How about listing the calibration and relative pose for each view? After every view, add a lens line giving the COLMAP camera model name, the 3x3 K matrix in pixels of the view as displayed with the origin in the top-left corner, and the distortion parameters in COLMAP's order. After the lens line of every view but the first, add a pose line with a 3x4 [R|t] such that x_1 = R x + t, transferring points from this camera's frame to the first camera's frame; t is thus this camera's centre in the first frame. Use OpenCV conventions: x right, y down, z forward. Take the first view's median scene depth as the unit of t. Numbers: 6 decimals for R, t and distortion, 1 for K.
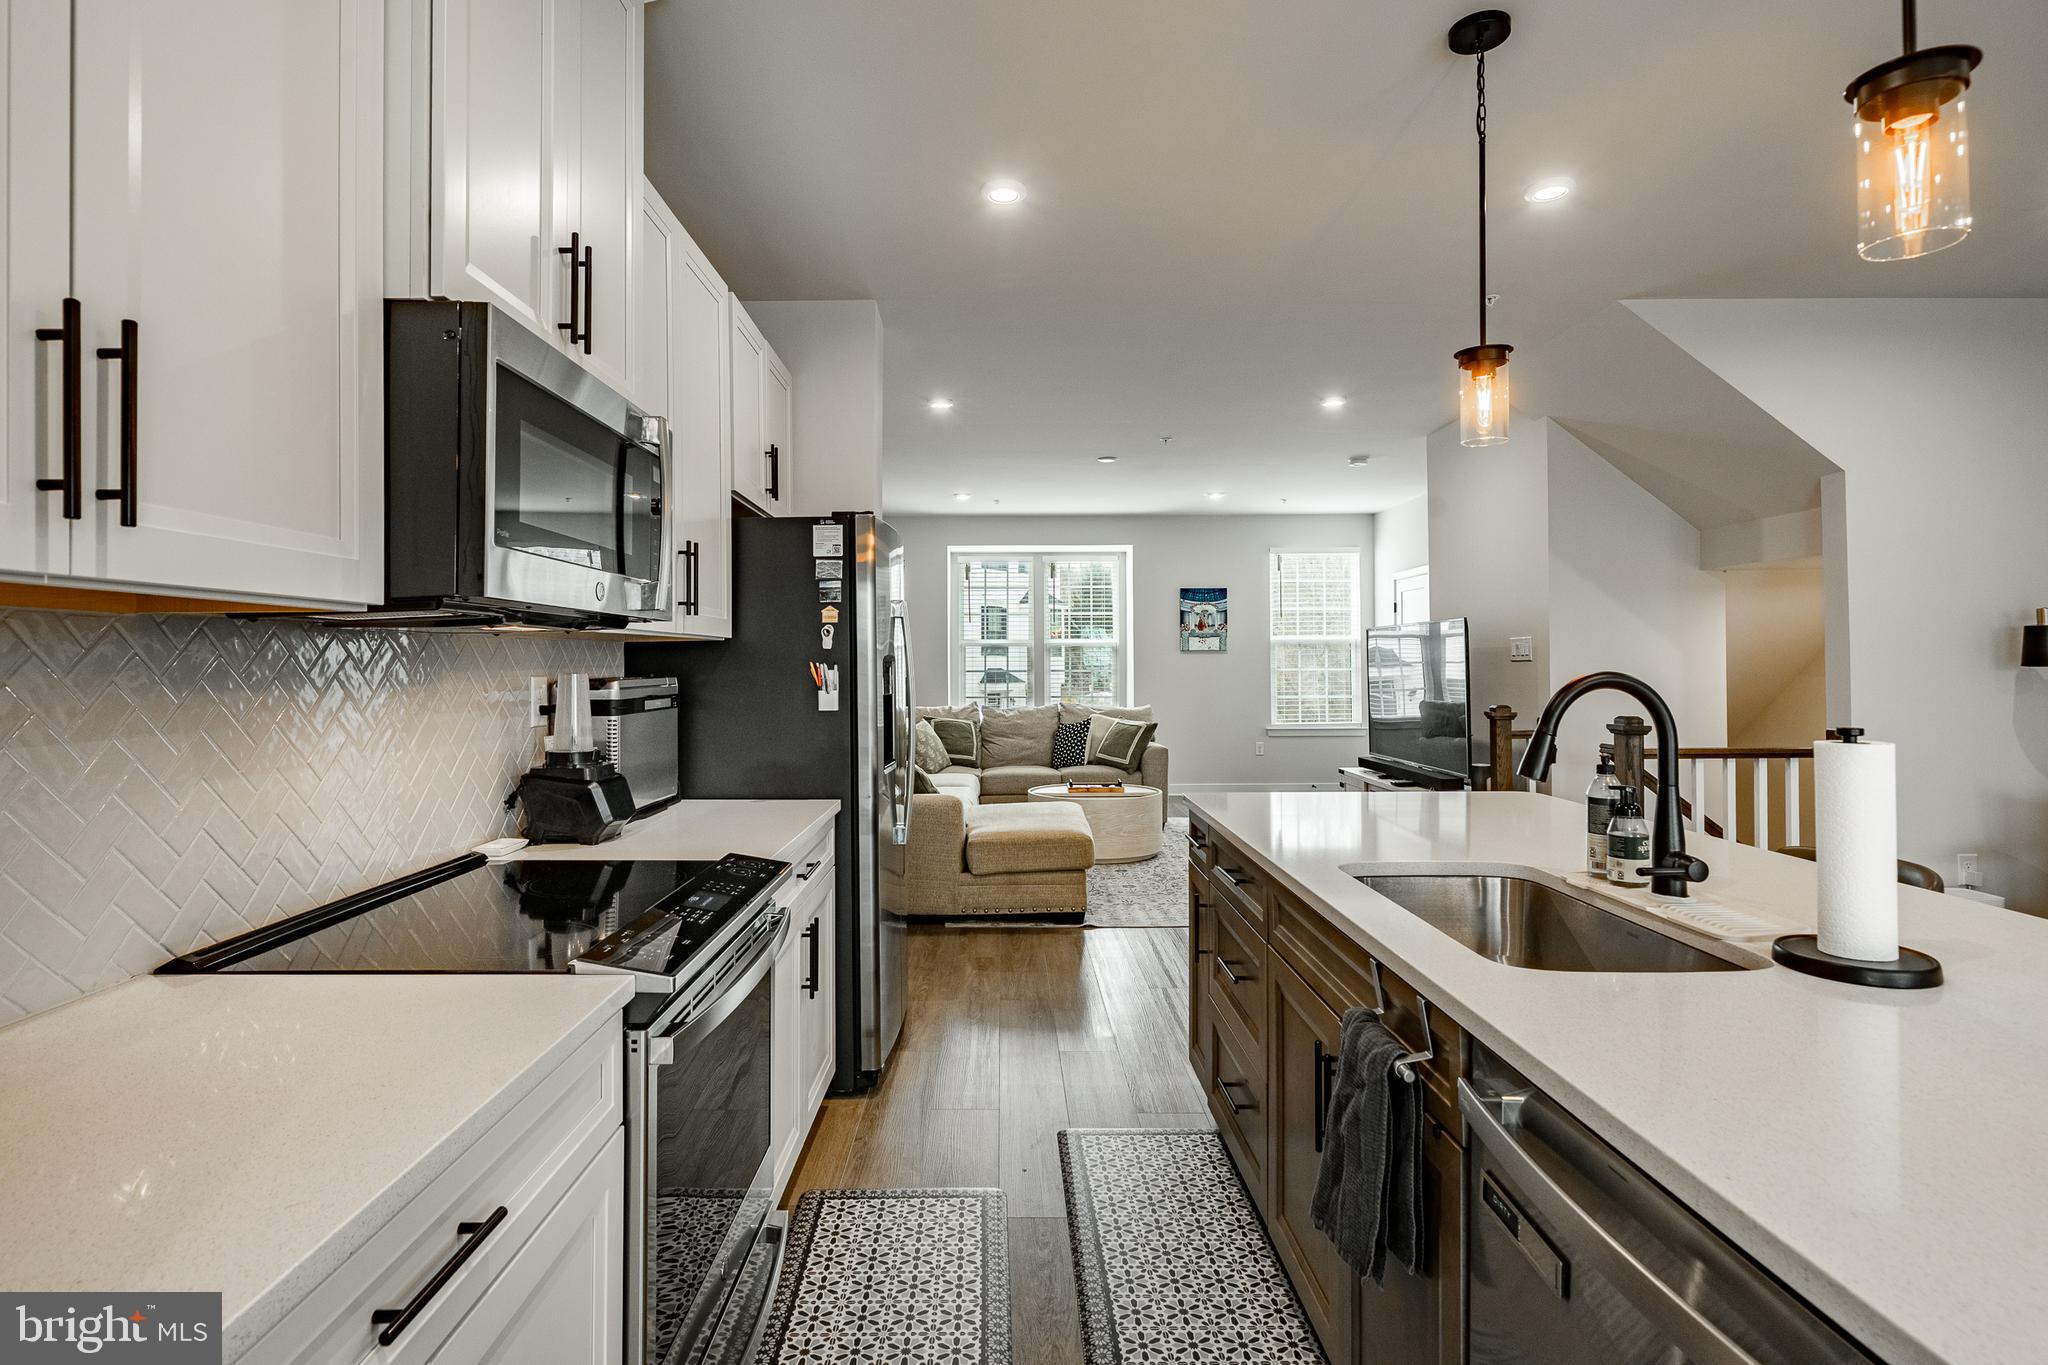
lens RADIAL K [[1022.1, 0, 999.2], [0, 1022.1, 639.7], [0, 0, 1]] dist [-0.000791, 0.001452]
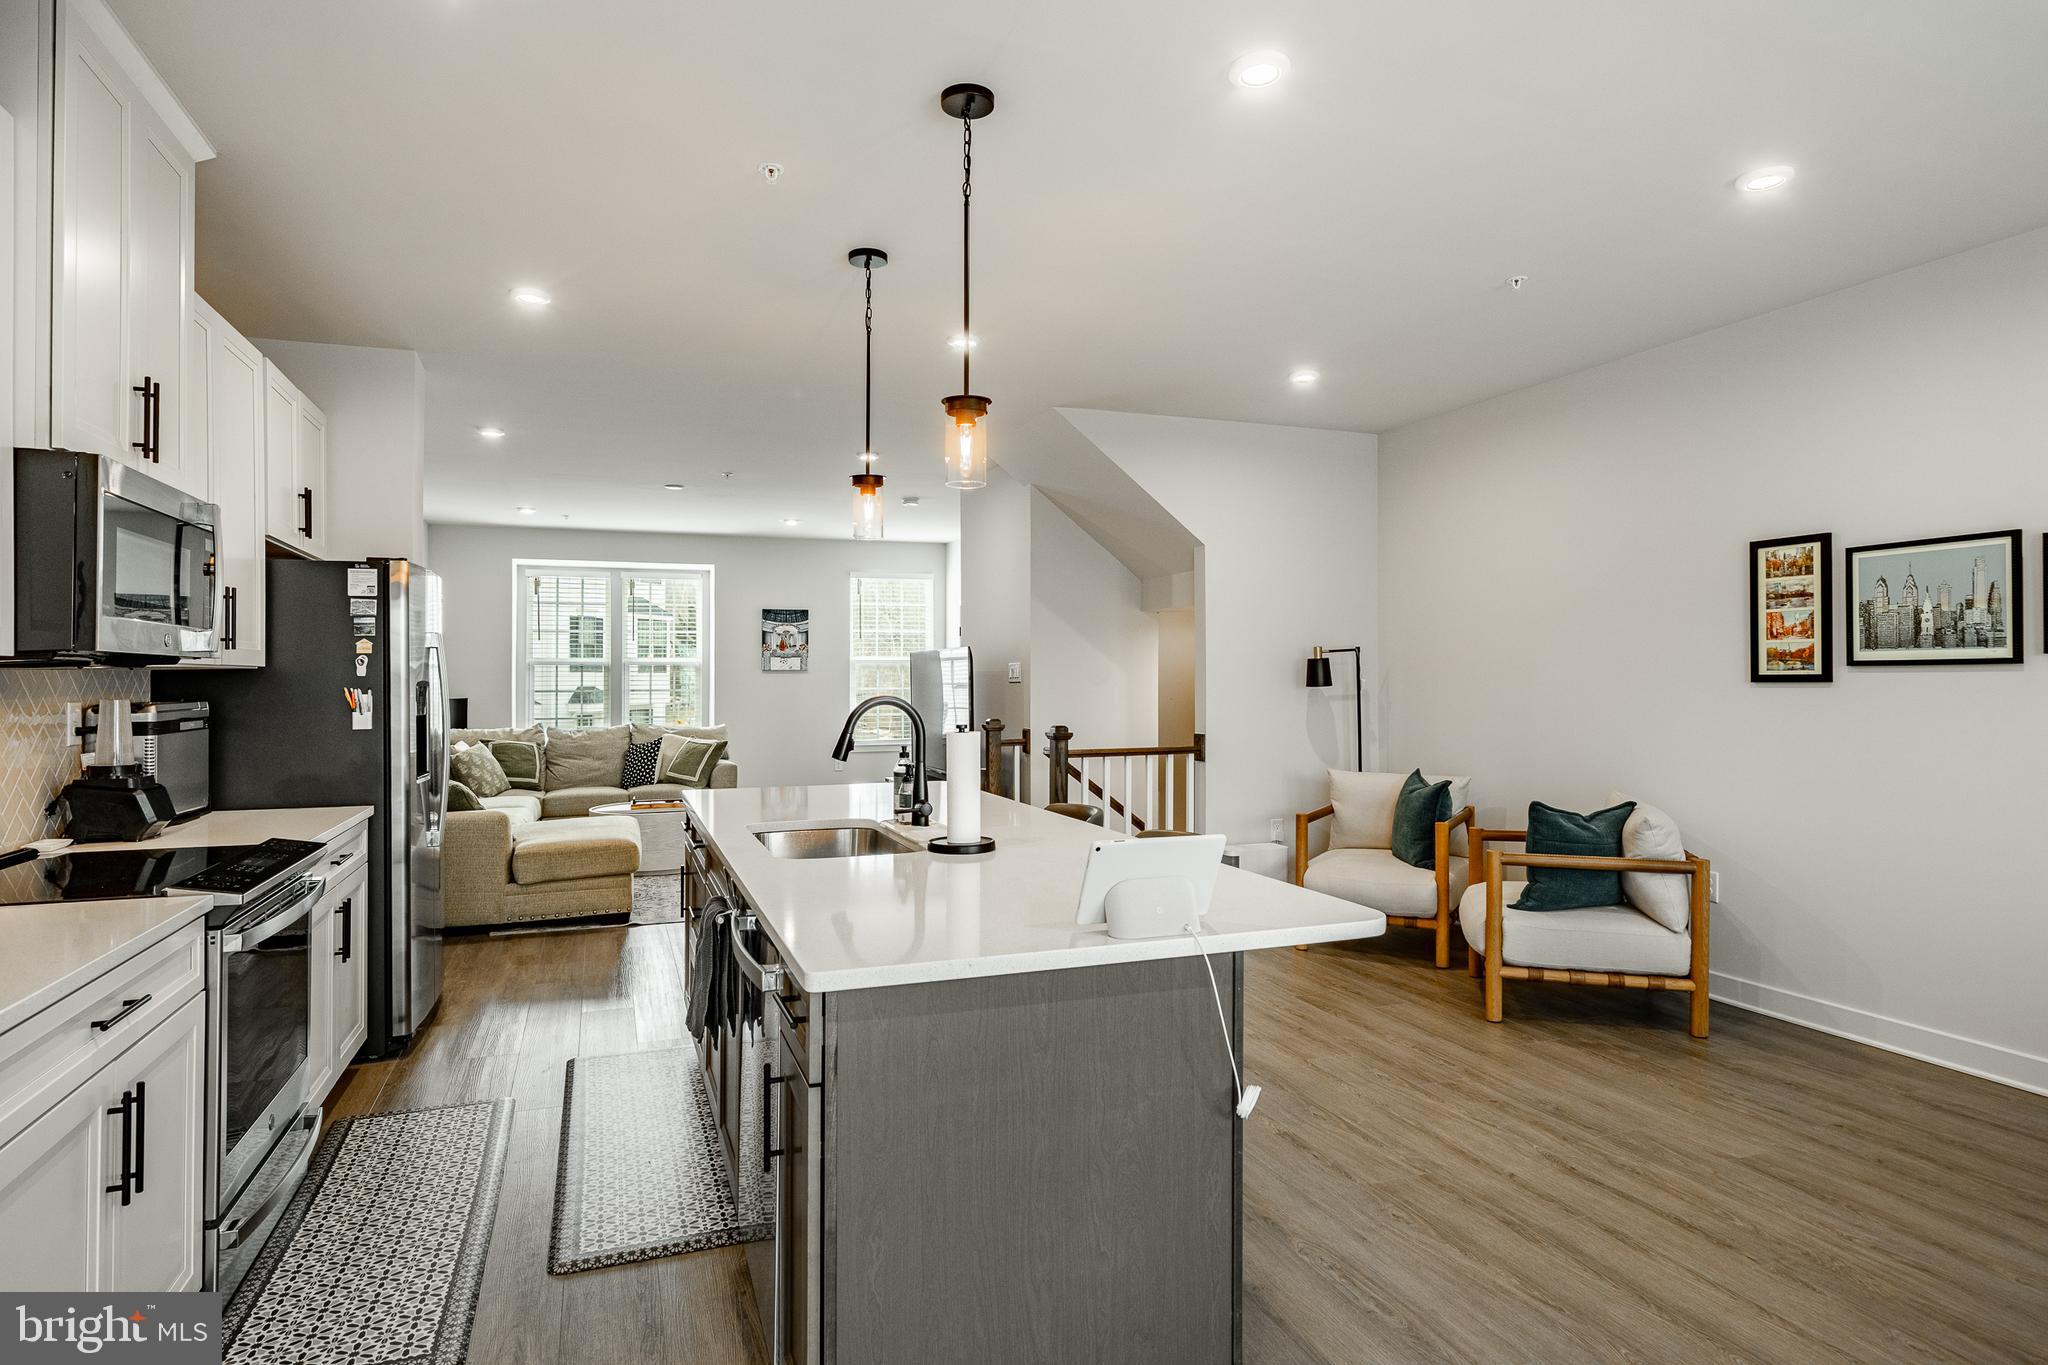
lens RADIAL K [[1130.0, 0, 1015.4], [0, 1130.0, 657.5], [0, 0, 1]] dist [0.001625, 0.000211]
pose [[0.938737, 0.006049, 0.344581, 0.082654], [-0.007199, 0.999972, 0.002058, -0.019219], [-0.344559, -0.004413, 0.938754, -0.440427]]
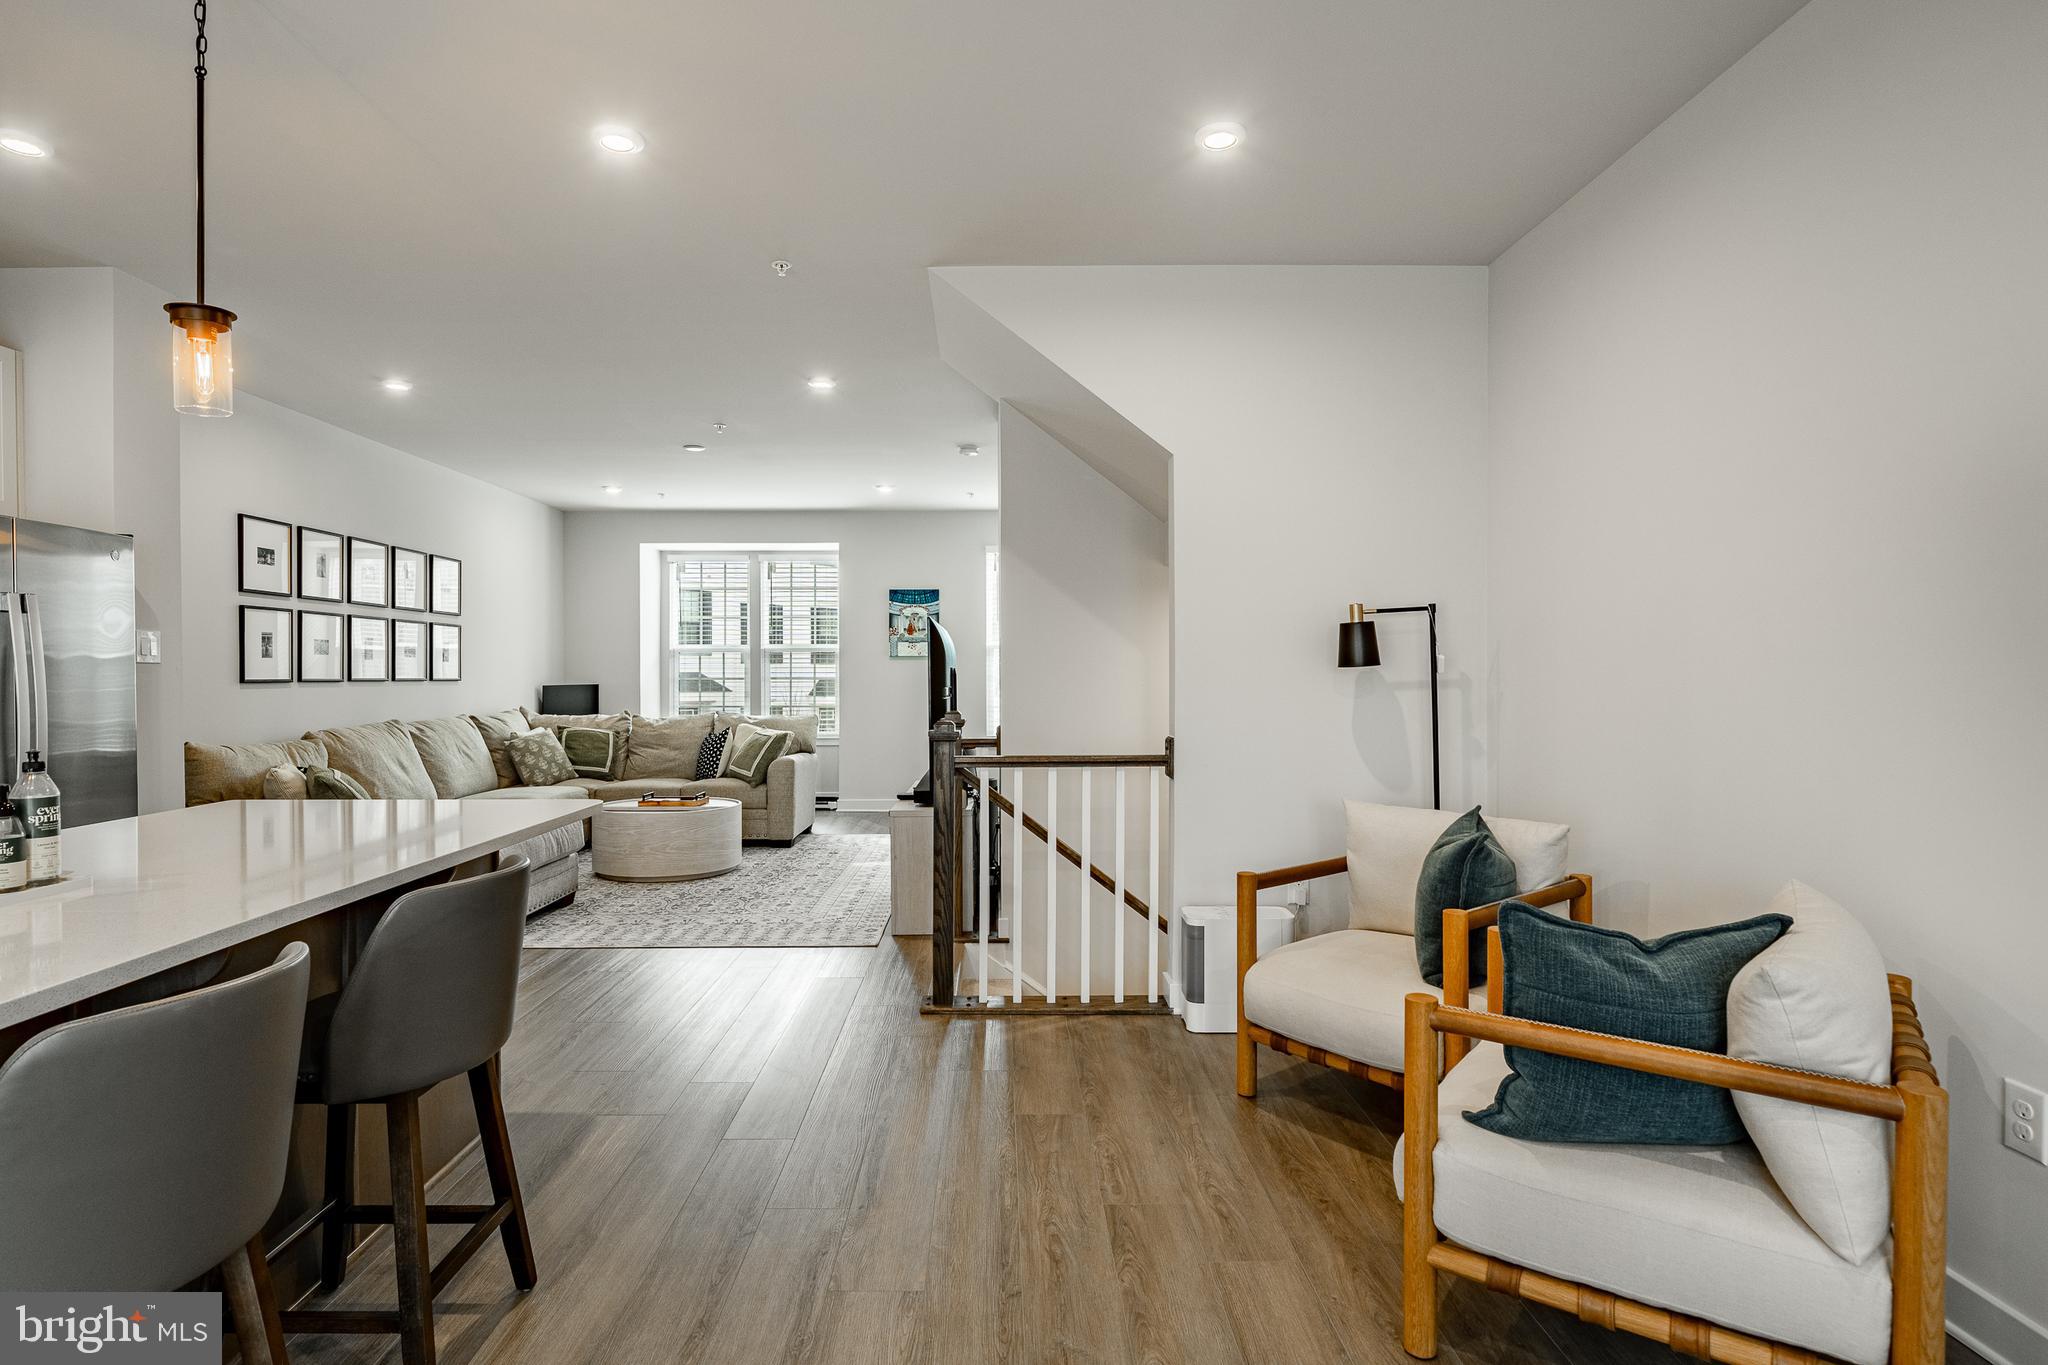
lens RADIAL K [[1084.6, 0, 996.2], [0, 1084.6, 675.2], [0, 0, 1]] dist [-0.004078, -0.001544]
pose [[0.999997, 0.001127, -0.002132, 0.862893], [-0.001076, 0.999711, 0.024015, 0.012434], [0.002158, -0.024012, 0.999709, 0.027750]]
